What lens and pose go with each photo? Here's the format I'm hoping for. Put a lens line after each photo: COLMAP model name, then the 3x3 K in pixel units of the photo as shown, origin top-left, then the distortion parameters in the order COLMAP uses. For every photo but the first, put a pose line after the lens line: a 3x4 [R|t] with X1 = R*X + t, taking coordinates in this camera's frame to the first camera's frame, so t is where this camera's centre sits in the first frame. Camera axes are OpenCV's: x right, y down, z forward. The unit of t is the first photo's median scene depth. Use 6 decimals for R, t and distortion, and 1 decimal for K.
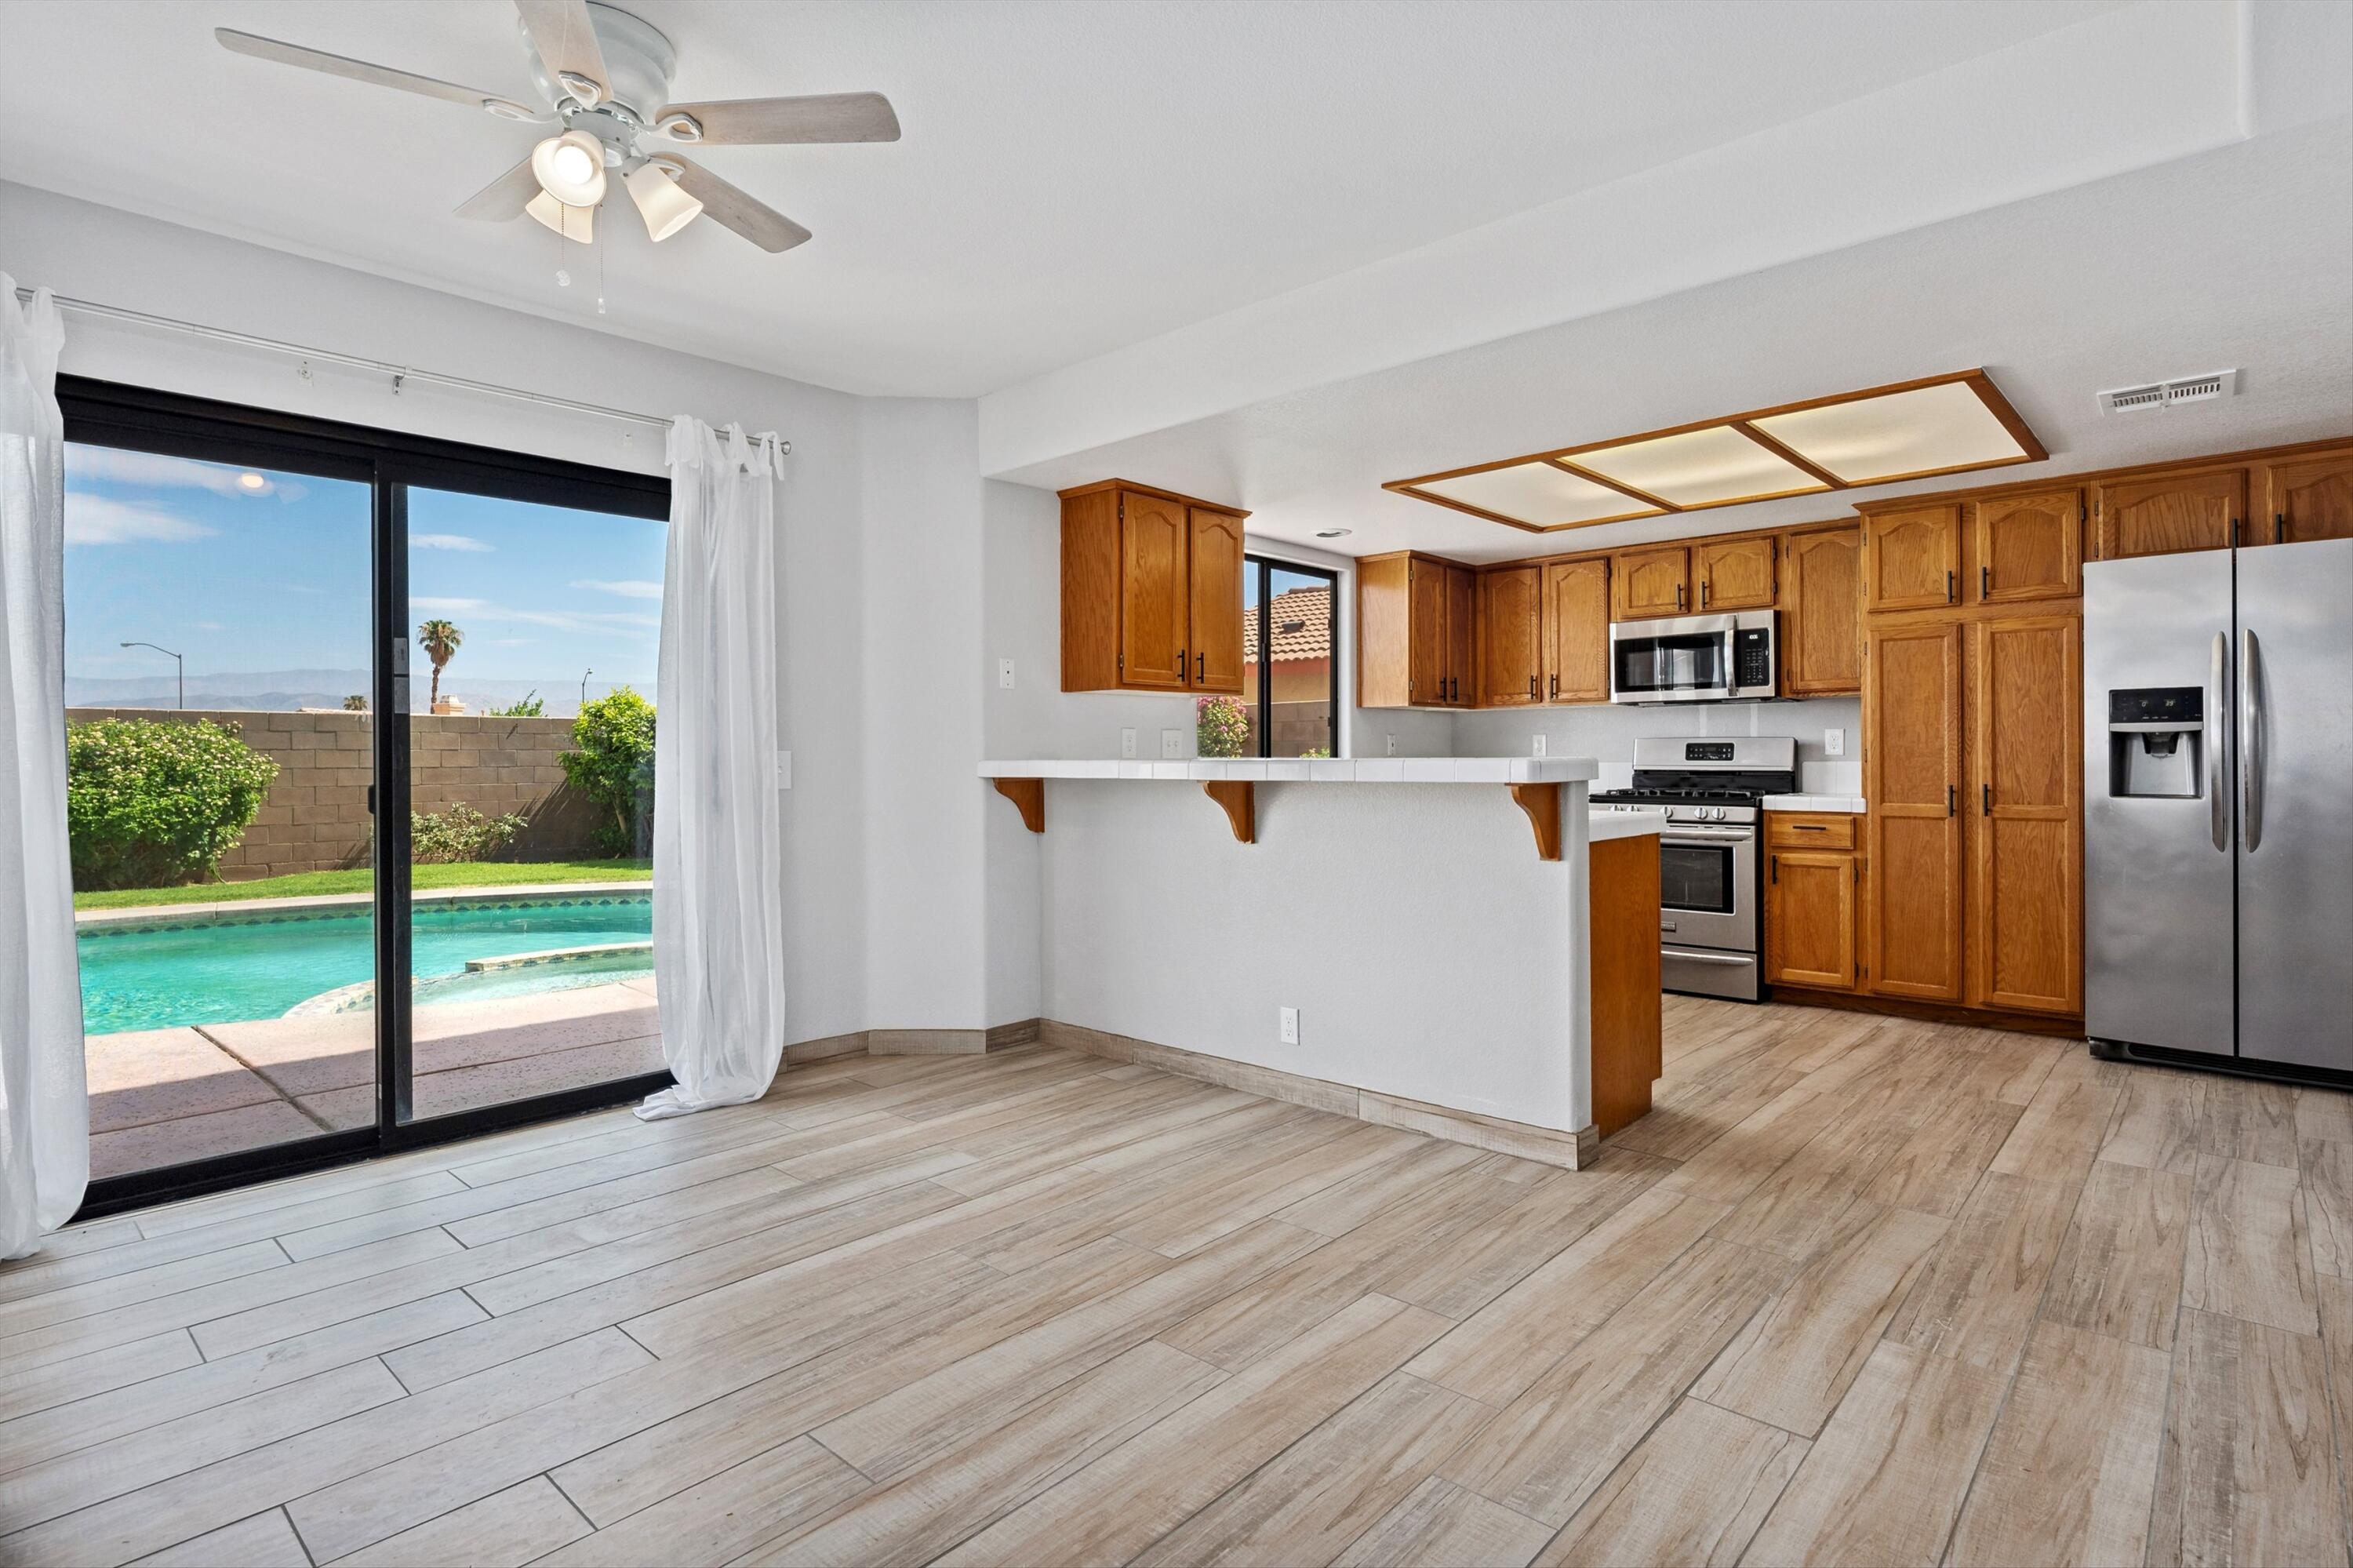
lens RADIAL K [[1173.5, 0, 1171.9], [0, 1173.5, 758.1], [0, 0, 1]] dist [-0.001779, 0.002150]
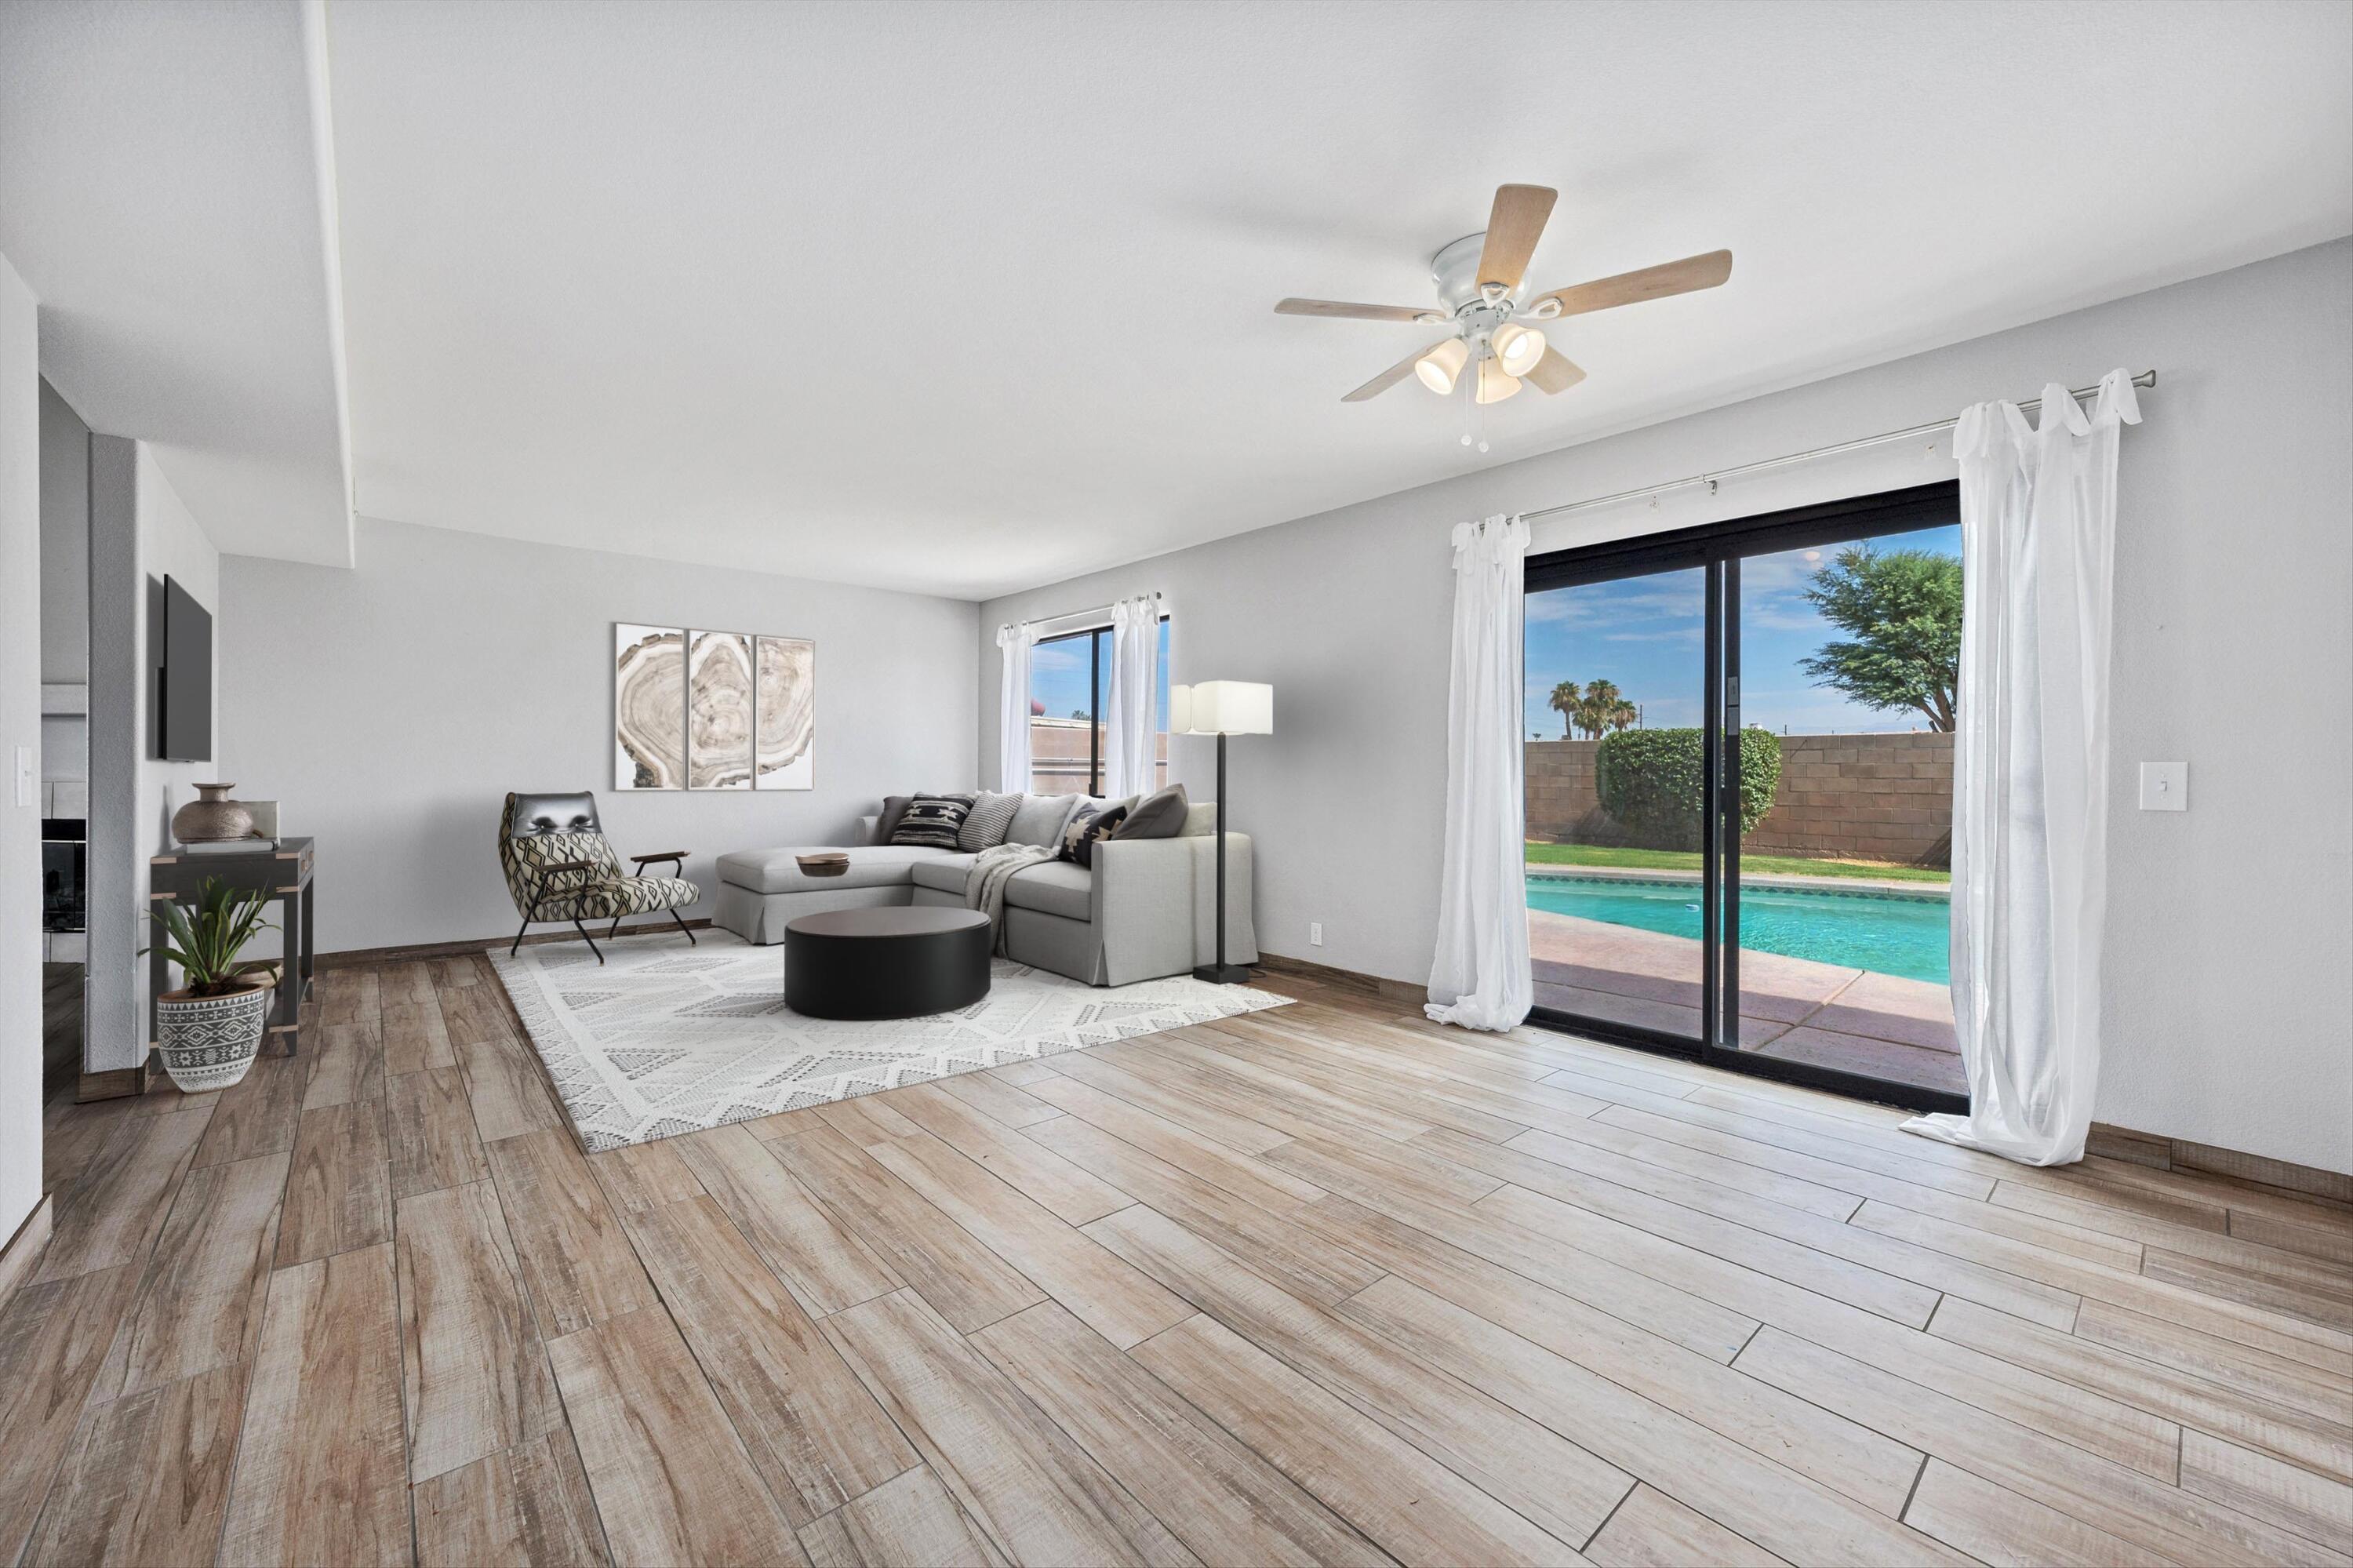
lens RADIAL K [[909.1, 0, 1160.5], [0, 909.1, 777.3], [0, 0, 1]] dist [-0.001964, 0.000065]
pose [[-0.108940, 0.011163, -0.993986, 0.309787], [-0.003622, 0.999926, 0.011626, 0.000008], [0.994042, 0.004867, -0.108891, 0.356146]]
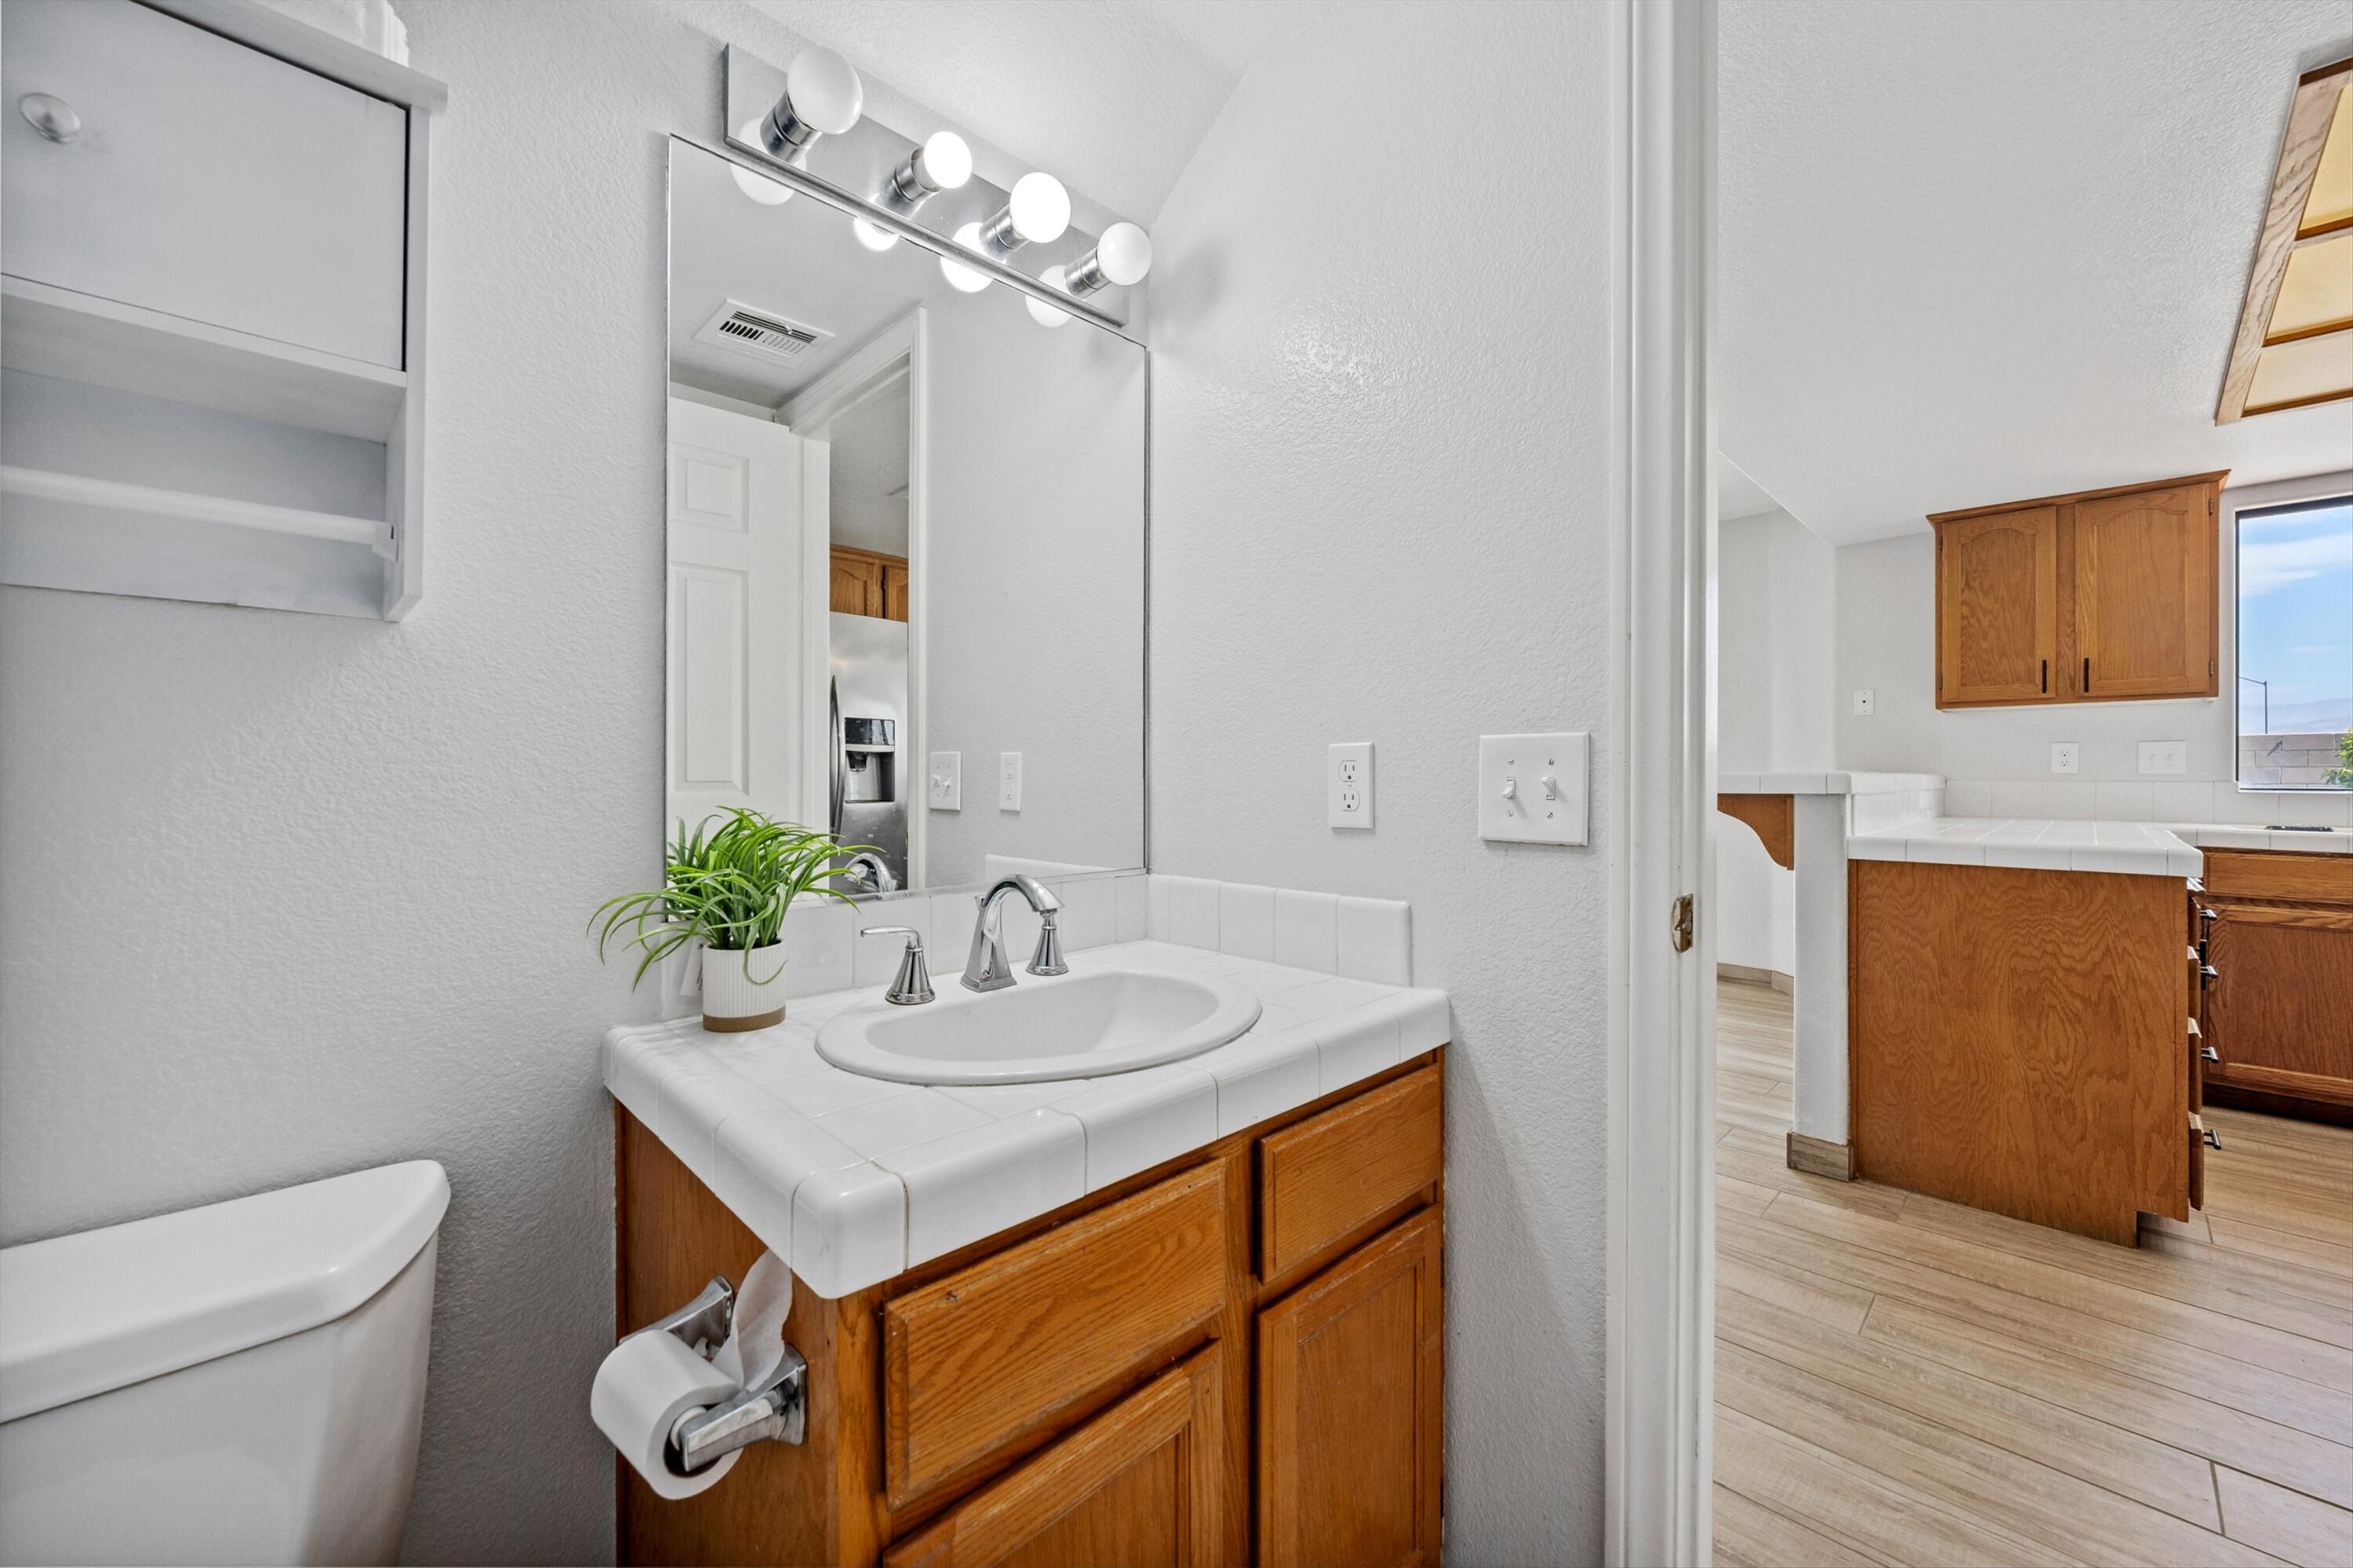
lens RADIAL K [[909.1, 0, 1177.9], [0, 909.1, 775.9], [0, 0, 1]] dist [-0.001964, 0.000065]
pose [[-0.048986, 0.002831, -0.998795, 0.812770], [-0.002959, 0.999991, 0.002980, 0.002199], [0.998795, 0.003101, -0.048978, 0.342694]]
